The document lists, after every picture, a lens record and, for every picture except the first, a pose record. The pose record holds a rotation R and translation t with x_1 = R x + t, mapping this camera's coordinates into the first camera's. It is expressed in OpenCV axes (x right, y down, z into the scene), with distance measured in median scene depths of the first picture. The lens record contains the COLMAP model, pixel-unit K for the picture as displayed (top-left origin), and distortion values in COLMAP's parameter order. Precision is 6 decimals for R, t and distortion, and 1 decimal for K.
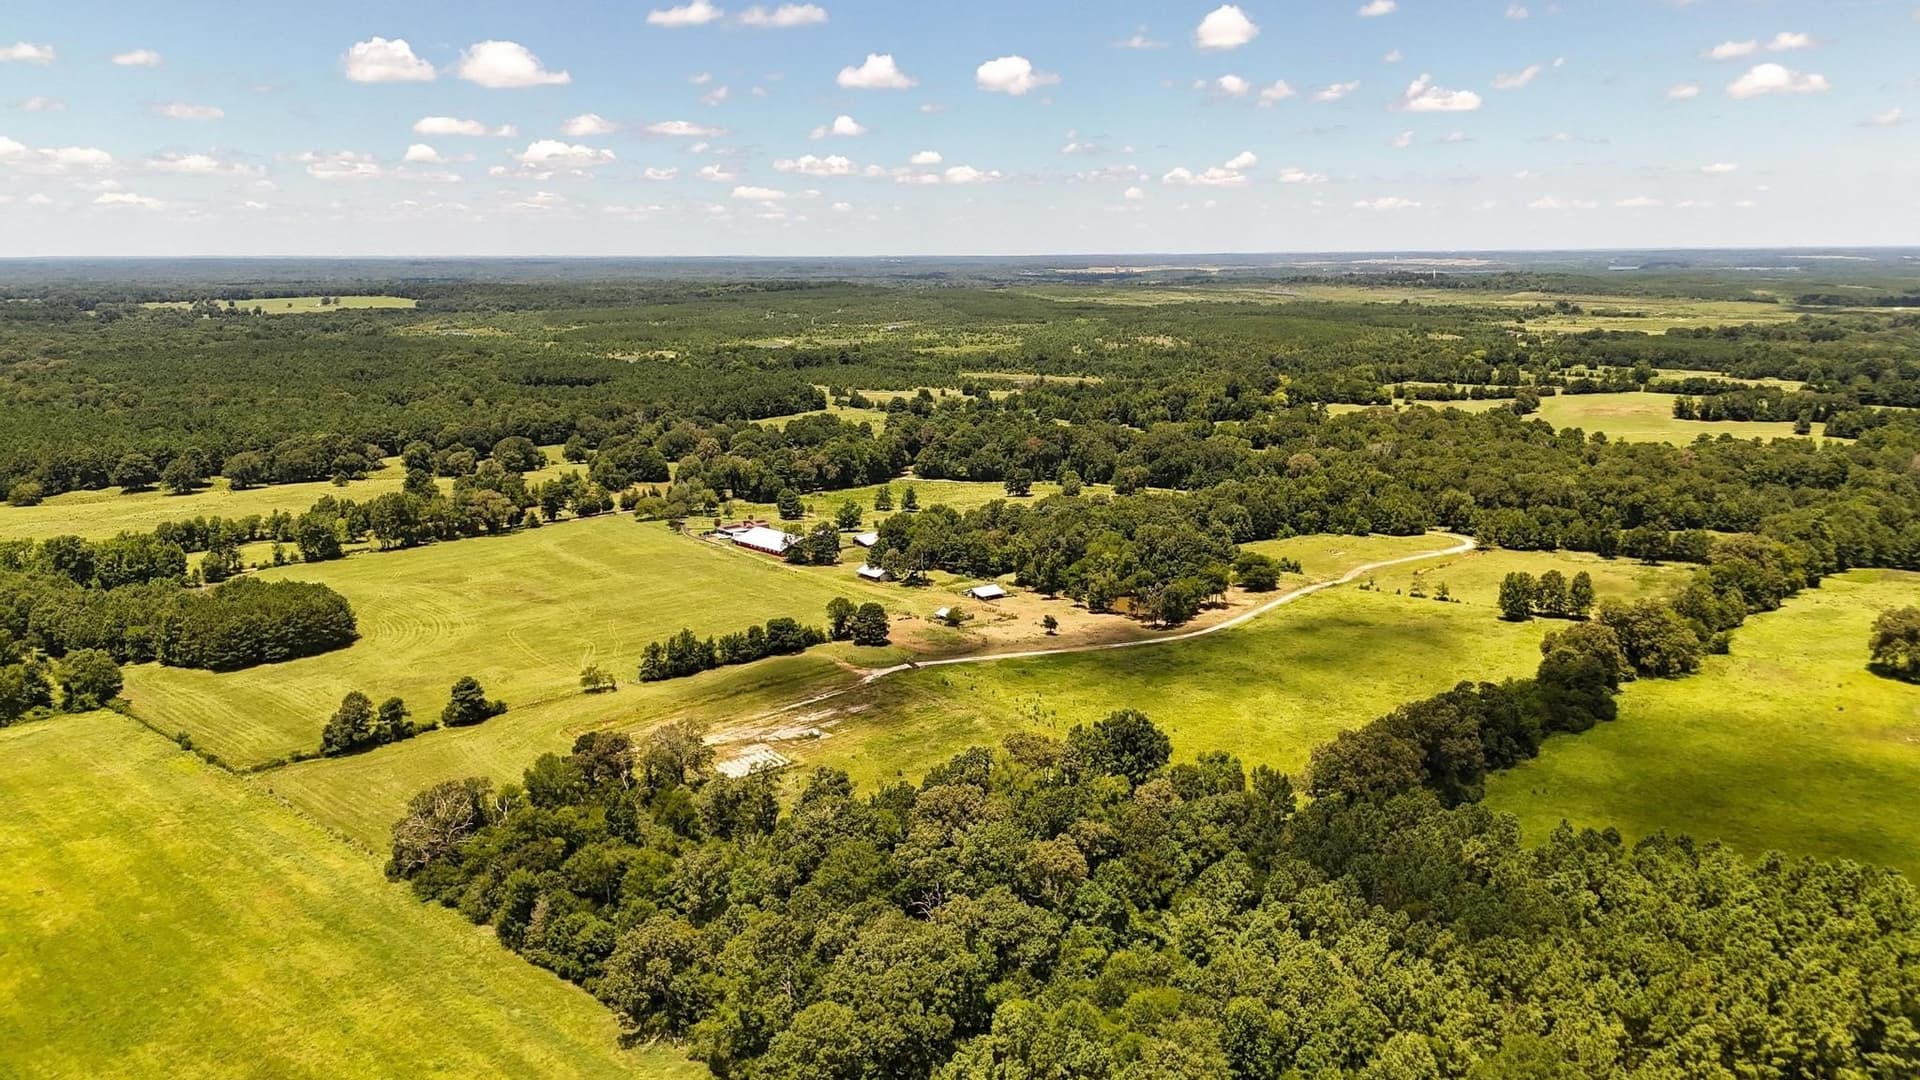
lens RADIAL K [[1414.5, 0, 969.7], [0, 1414.5, 527.8], [0, 0, 1]] dist [0.082892, -0.108037]
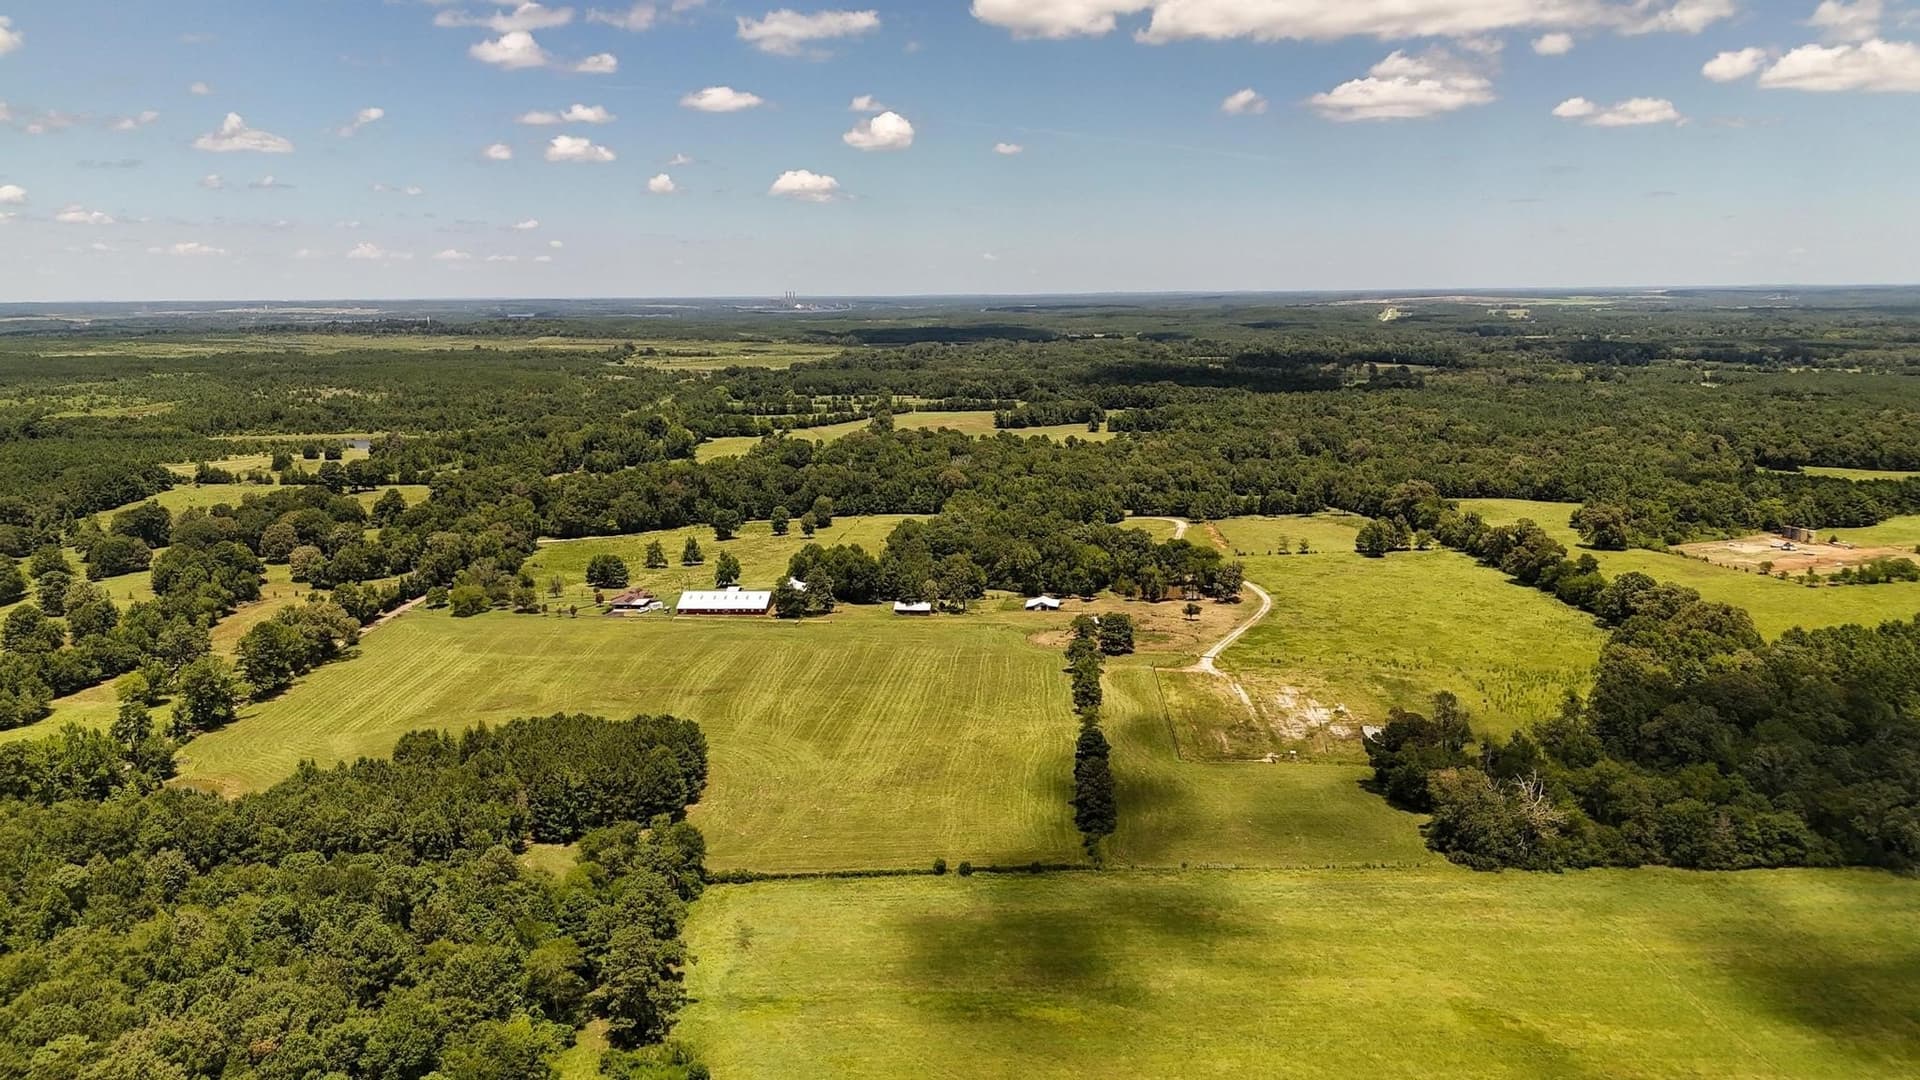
lens RADIAL K [[1414.5, 0, 969.7], [0, 1414.5, 527.8], [0, 0, 1]] dist [0.082892, -0.108037]
pose [[0.680146, -0.121947, 0.722863, -0.165742], [0.145357, 0.988922, 0.030064, -0.009712], [-0.718522, 0.084625, 0.690337, 0.047330]]
